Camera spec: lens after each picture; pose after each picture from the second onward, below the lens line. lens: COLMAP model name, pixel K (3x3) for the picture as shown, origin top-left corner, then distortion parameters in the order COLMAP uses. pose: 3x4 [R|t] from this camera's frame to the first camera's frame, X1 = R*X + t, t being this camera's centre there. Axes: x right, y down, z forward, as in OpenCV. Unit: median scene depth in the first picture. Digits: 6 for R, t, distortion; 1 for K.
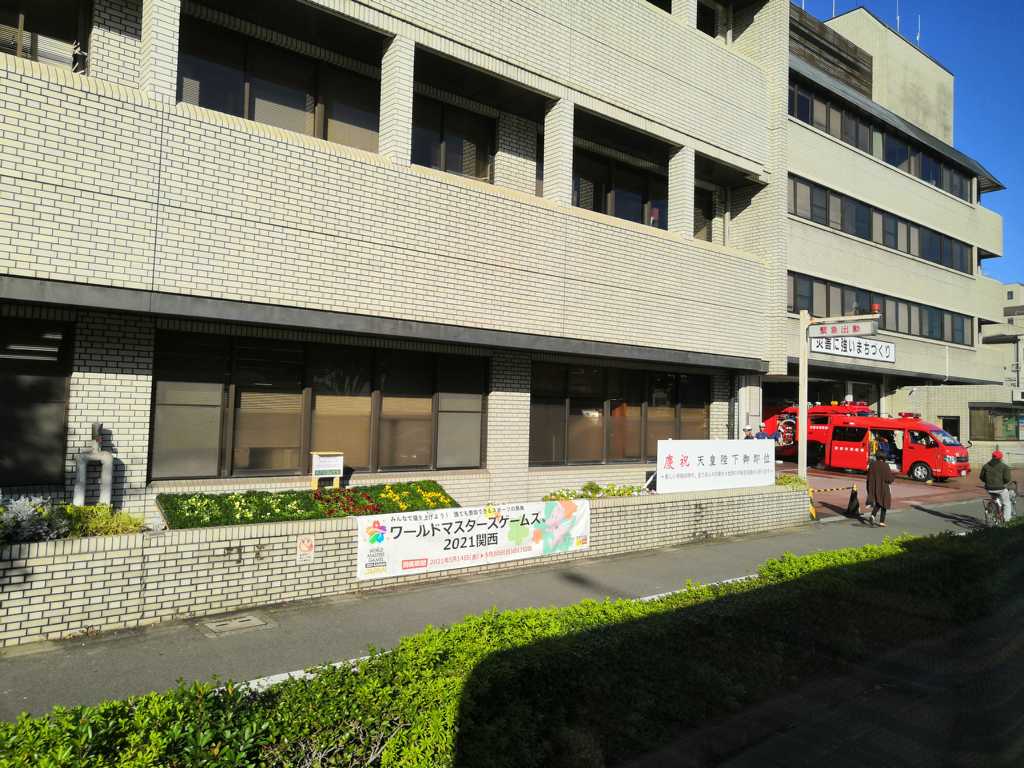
lens RADIAL K [[791.1, 0, 510.0], [0, 791.1, 378.3], [0, 0, 1]] dist [-0.012870, 0.047231]
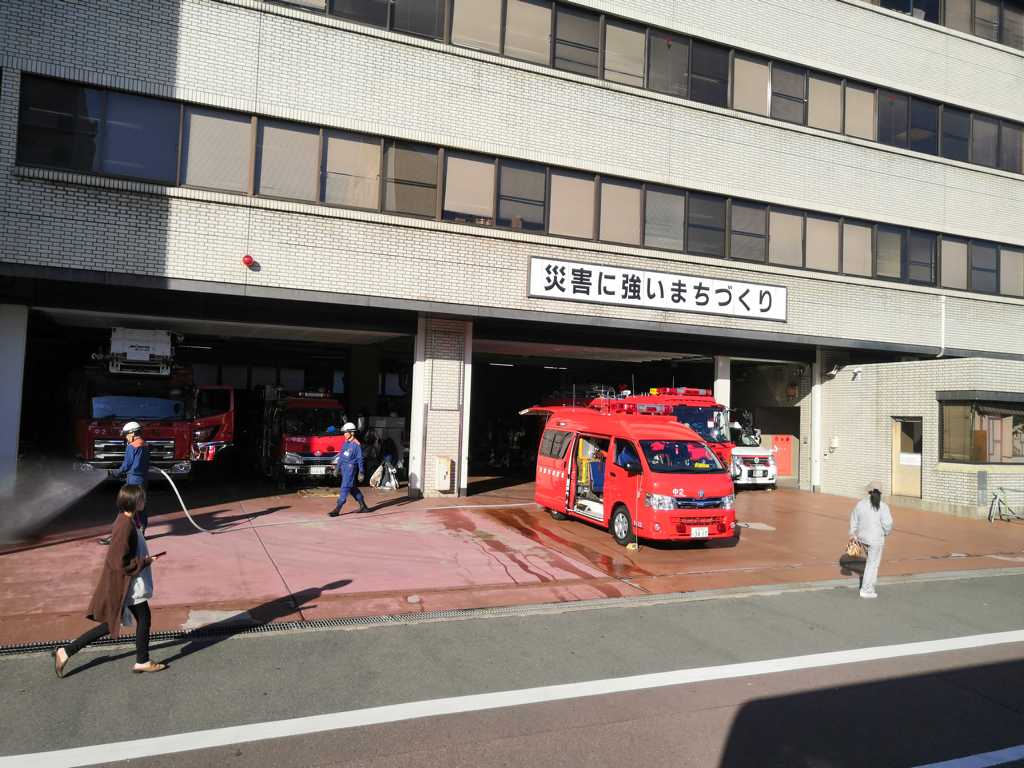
lens RADIAL K [[791.1, 0, 510.0], [0, 791.1, 378.3], [0, 0, 1]] dist [-0.012870, 0.047231]
pose [[0.958671, -0.002695, -0.284503, 0.456202], [0.001393, 0.999988, -0.004777, 0.023595], [0.284512, 0.004183, 0.958663, 0.396828]]
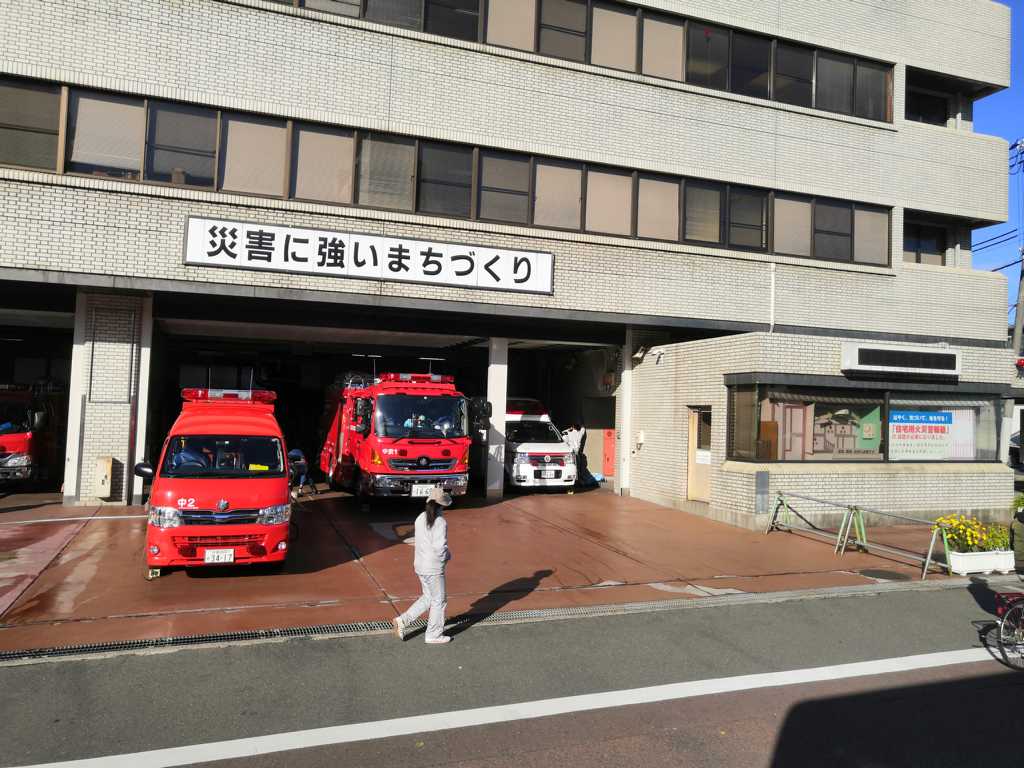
lens RADIAL K [[790.3, 0, 511.6], [0, 790.3, 370.3], [0, 0, 1]] dist [0.025314, -0.007551]
pose [[0.942920, -0.015816, -0.332644, 0.620686], [0.011796, 0.999831, -0.014099, 0.033045], [0.332811, 0.009370, 0.942947, 0.539117]]
